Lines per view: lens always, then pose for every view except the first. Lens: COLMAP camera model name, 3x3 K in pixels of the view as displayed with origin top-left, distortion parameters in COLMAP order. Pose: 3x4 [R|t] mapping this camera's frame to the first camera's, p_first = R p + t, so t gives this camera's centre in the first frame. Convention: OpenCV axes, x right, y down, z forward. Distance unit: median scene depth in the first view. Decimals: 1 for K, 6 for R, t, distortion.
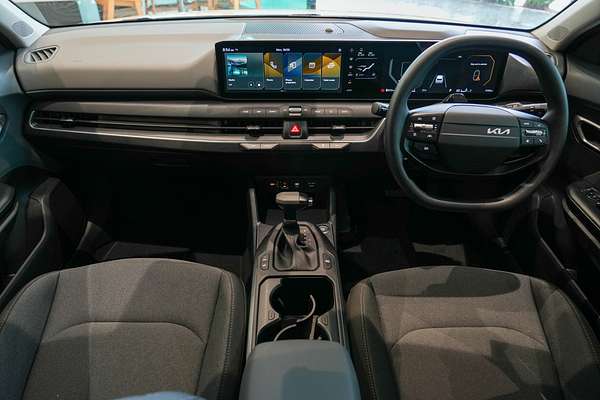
lens RADIAL K [[397.7, 0, 298.7], [0, 397.7, 200.7], [0, 0, 1]] dist [-0.039069, 0.008112]
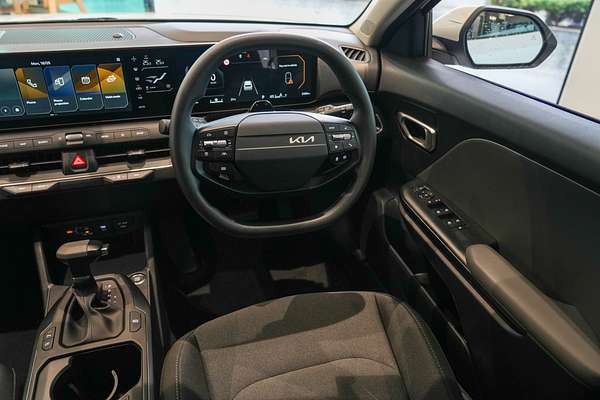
lens RADIAL K [[449.3, 0, 299.4], [0, 449.3, 200.2], [0, 0, 1]] dist [-0.022284, 0.014463]
pose [[0.954844, -0.134173, 0.265085, 0.174385], [0.147787, 0.988501, -0.032001, -0.009281], [-0.257743, 0.069732, 0.963694, 0.034052]]
